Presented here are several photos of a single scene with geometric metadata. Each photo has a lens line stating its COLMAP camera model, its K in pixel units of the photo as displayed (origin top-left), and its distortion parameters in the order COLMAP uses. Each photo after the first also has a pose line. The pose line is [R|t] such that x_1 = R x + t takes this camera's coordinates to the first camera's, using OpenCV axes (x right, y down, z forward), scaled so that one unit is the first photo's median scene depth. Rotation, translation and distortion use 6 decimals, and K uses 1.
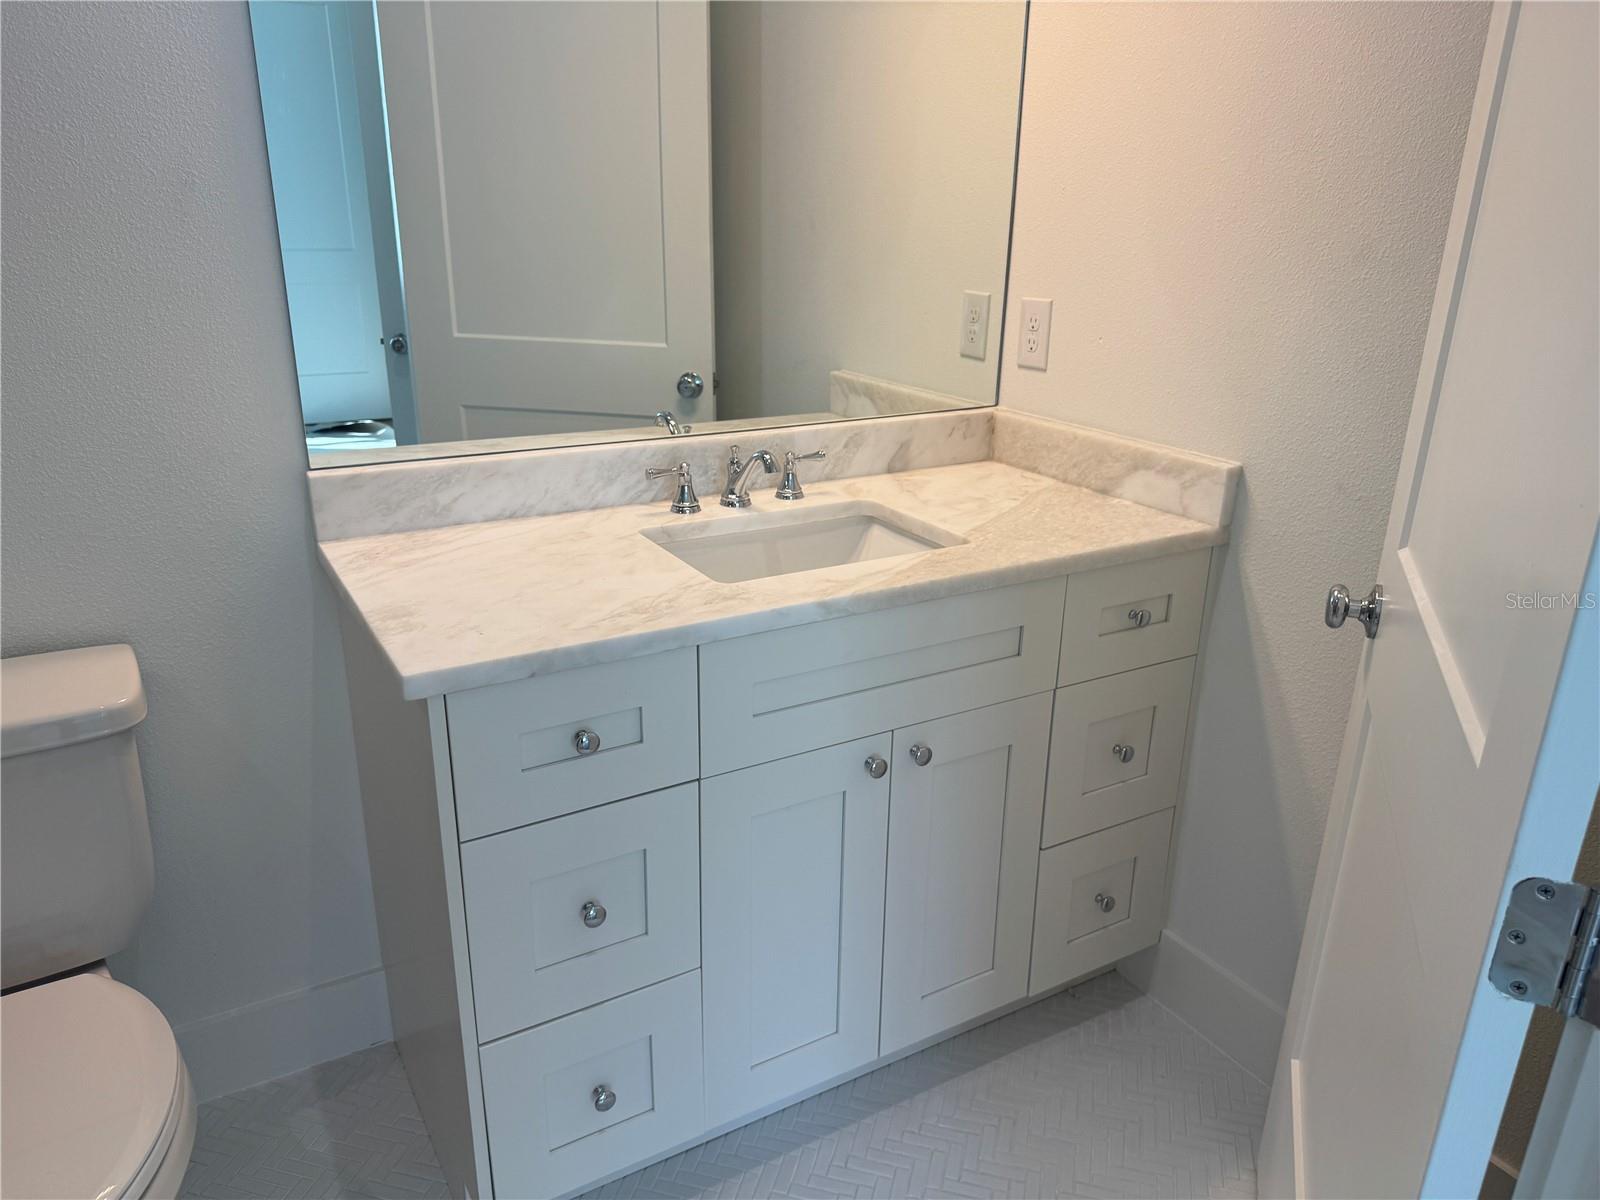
lens RADIAL K [[1129.0, 0, 799.5], [0, 1129.0, 604.0], [0, 0, 1]] dist [-0.000749, -0.000429]
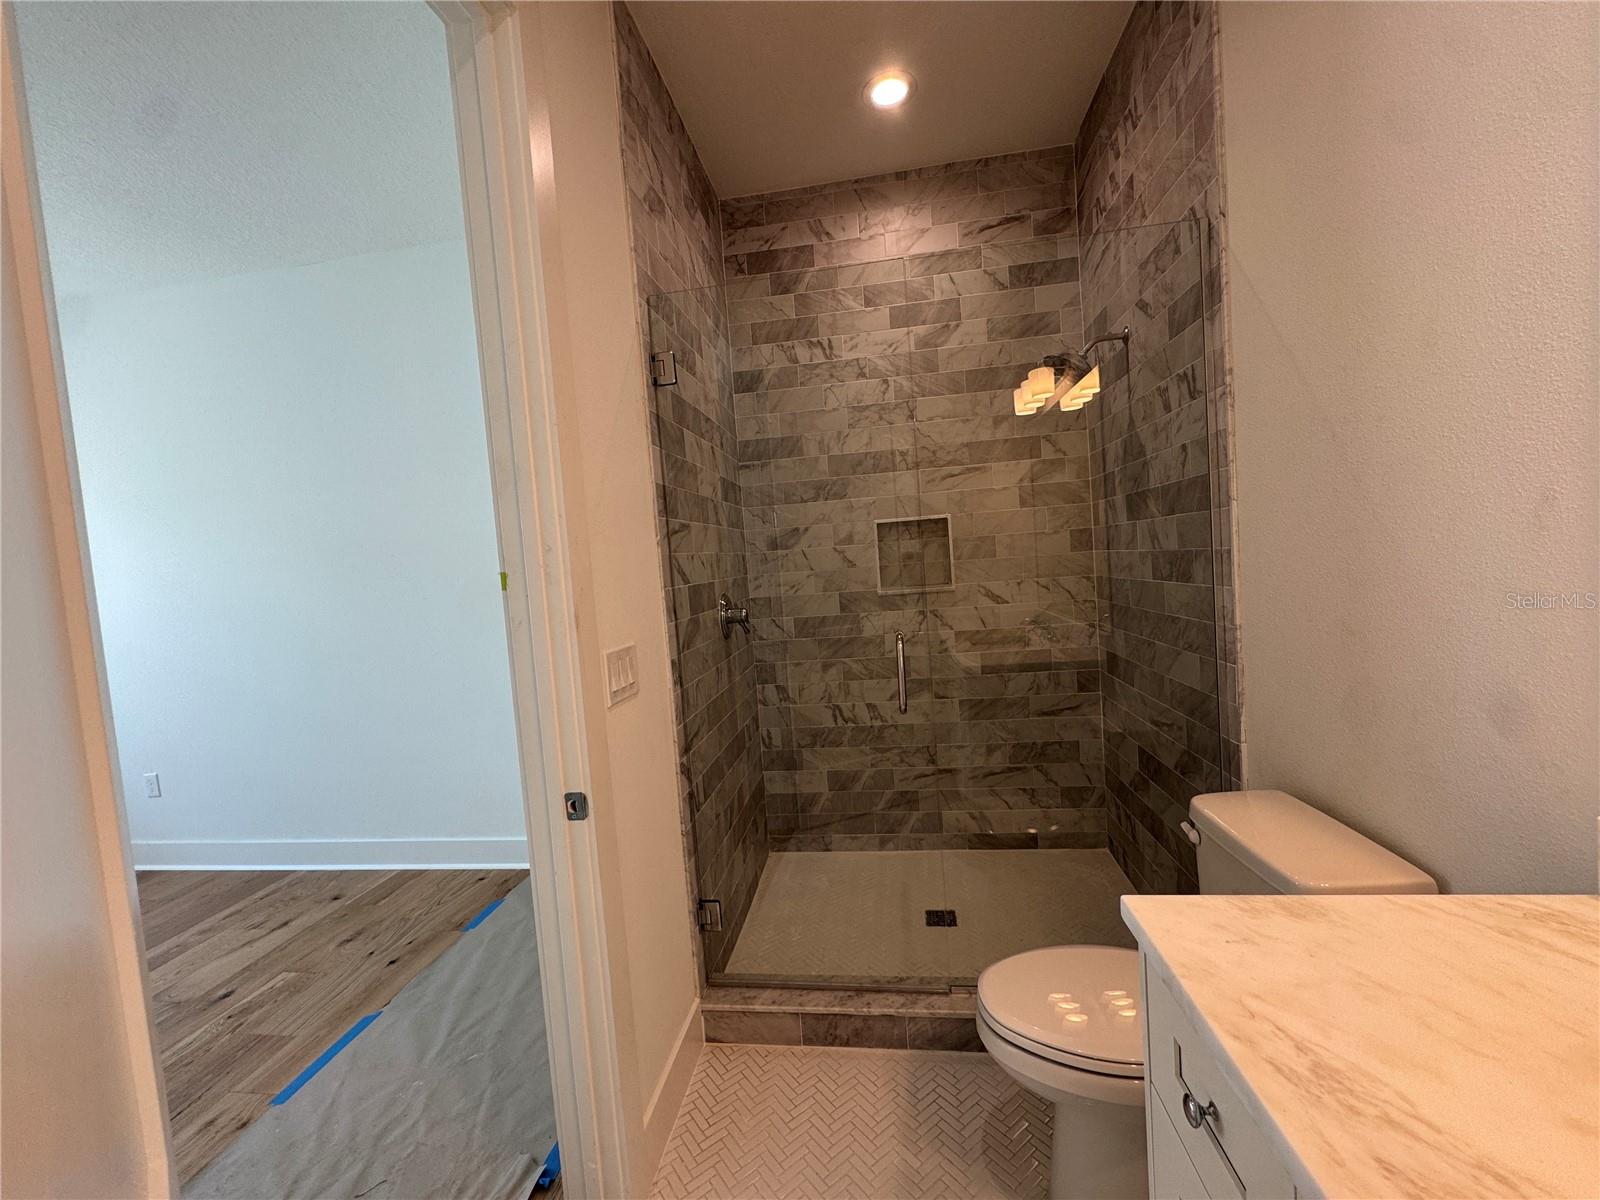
lens RADIAL K [[641.4, 0, 800.8], [0, 641.4, 598.4], [0, 0, 1]] dist [-0.000383, 0.000004]
pose [[-0.611800, 0.078135, -0.787144, 0.345660], [-0.206961, 0.944634, 0.254626, -0.302159], [0.763458, 0.318689, -0.561756, 0.856457]]
